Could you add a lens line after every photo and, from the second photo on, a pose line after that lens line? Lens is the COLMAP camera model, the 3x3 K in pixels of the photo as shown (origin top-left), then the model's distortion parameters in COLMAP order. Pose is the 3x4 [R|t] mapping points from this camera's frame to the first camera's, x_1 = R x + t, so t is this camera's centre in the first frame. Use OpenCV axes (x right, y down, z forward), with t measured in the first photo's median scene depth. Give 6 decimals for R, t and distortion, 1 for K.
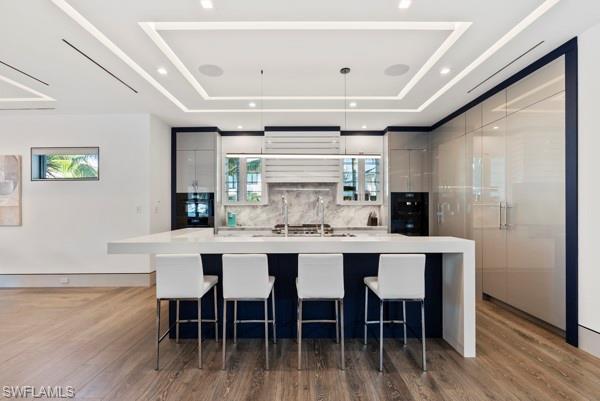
lens RADIAL K [[267.1, 0, 301.3], [0, 267.1, 204.3], [0, 0, 1]] dist [-0.001699, -0.000309]
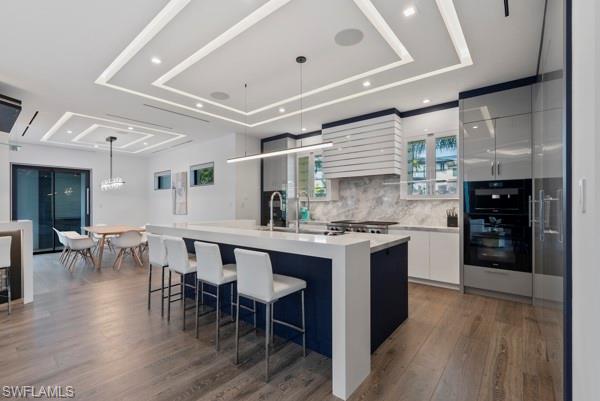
lens RADIAL K [[265.9, 0, 300.0], [0, 265.9, 200.5], [0, 0, 1]] dist [0.002004, 0.000212]
pose [[0.771077, -0.007729, -0.636695, 0.448854], [0.006224, 0.999970, -0.004602, 0.006165], [0.636712, -0.000414, 0.771102, 0.151259]]
